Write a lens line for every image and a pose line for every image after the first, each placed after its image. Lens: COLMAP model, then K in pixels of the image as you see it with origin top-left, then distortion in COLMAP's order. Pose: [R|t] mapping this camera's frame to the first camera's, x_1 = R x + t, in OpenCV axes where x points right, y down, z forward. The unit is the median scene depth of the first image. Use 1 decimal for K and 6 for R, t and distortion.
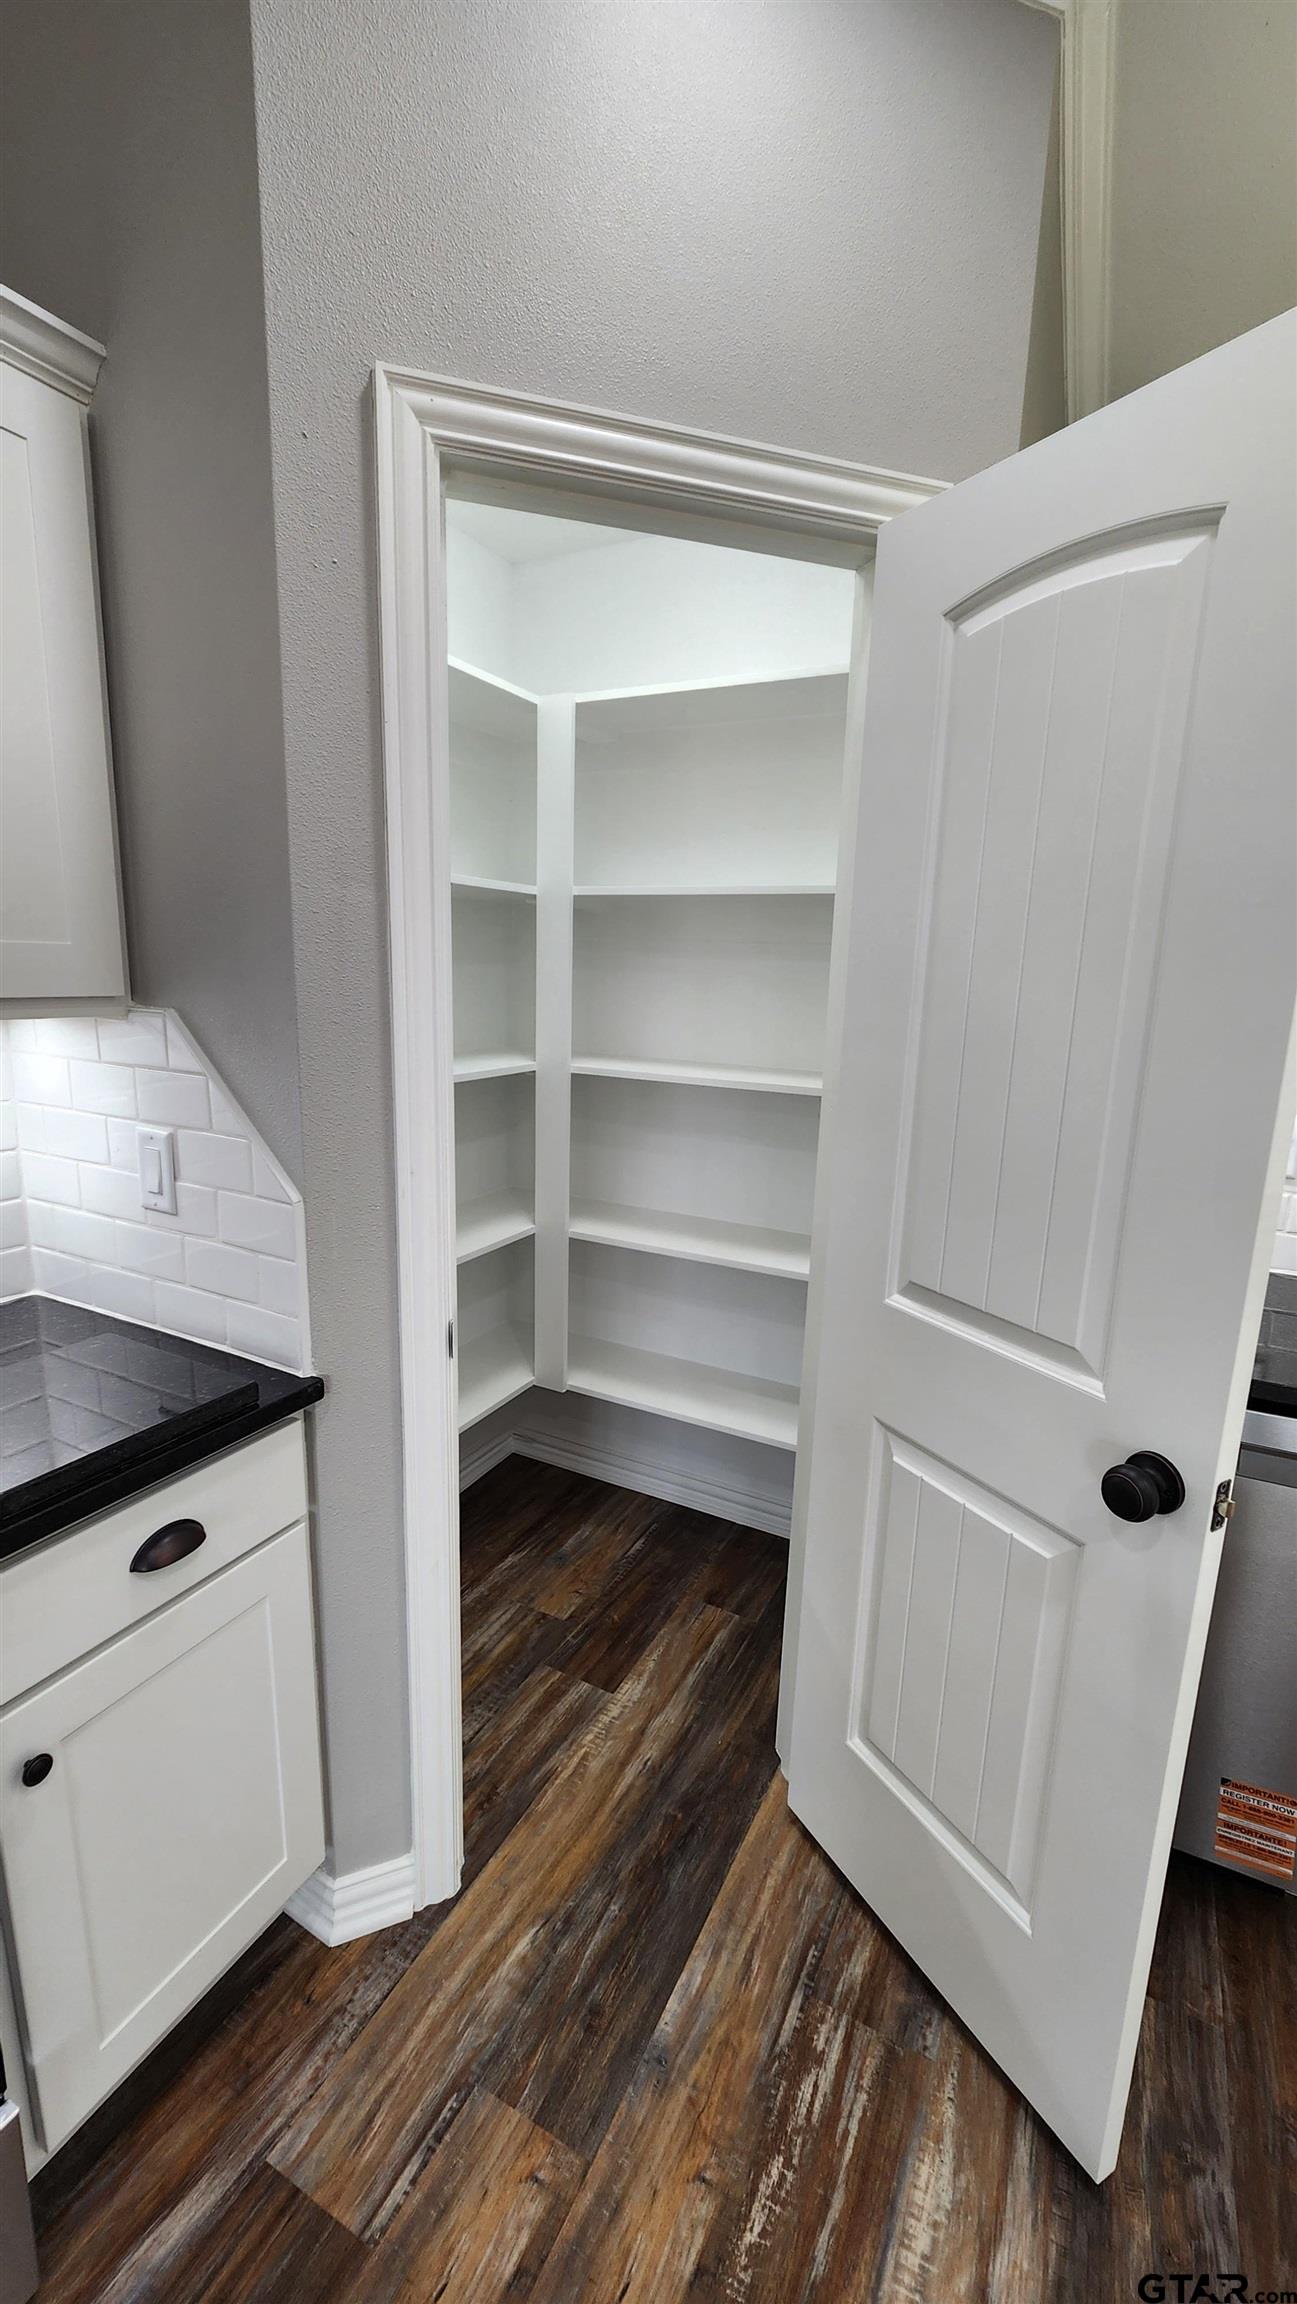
lens RADIAL K [[938.1, 0, 648.5], [0, 938.1, 1152.0], [0, 0, 1]] dist [0.000576, -0.000960]
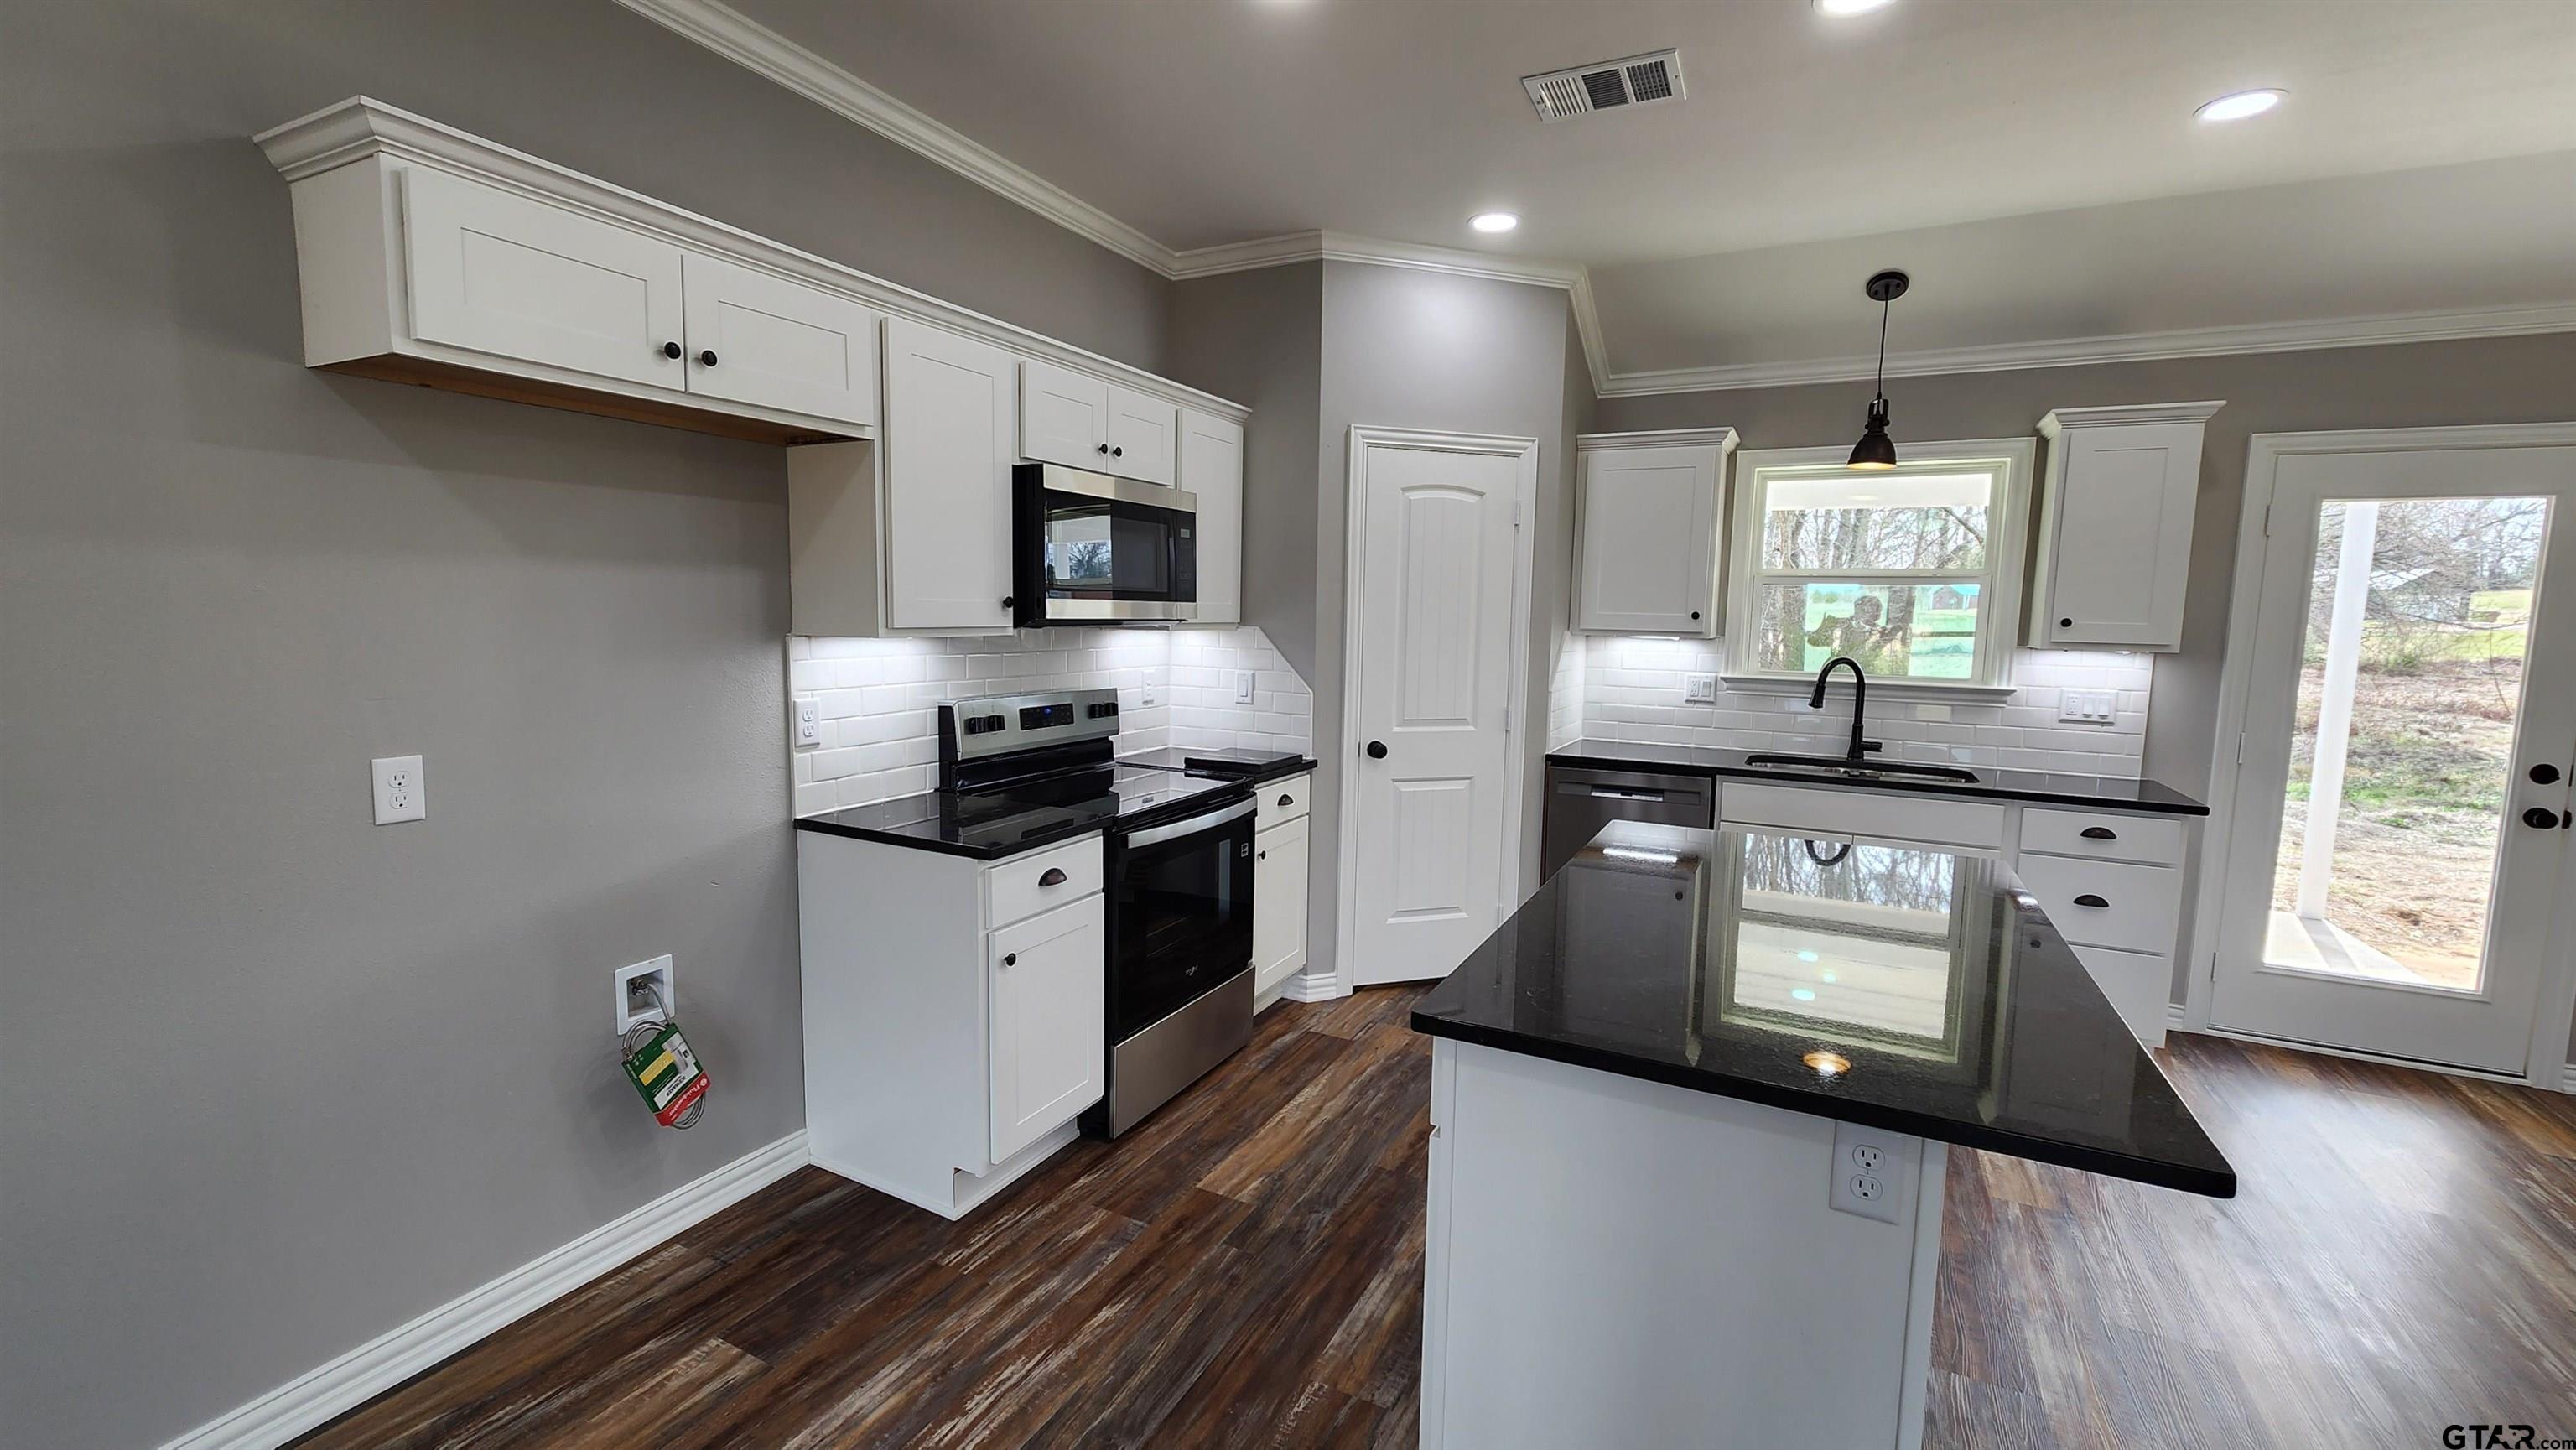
lens RADIAL K [[1049.0, 0, 1294.1], [0, 1049.0, 719.4], [0, 0, 1]] dist [0.000576, -0.000960]
pose [[0.999814, -0.009335, 0.016879, -0.494032], [0.010977, 0.994929, -0.099982, 0.458263], [-0.015860, 0.100149, 0.994846, -2.179779]]
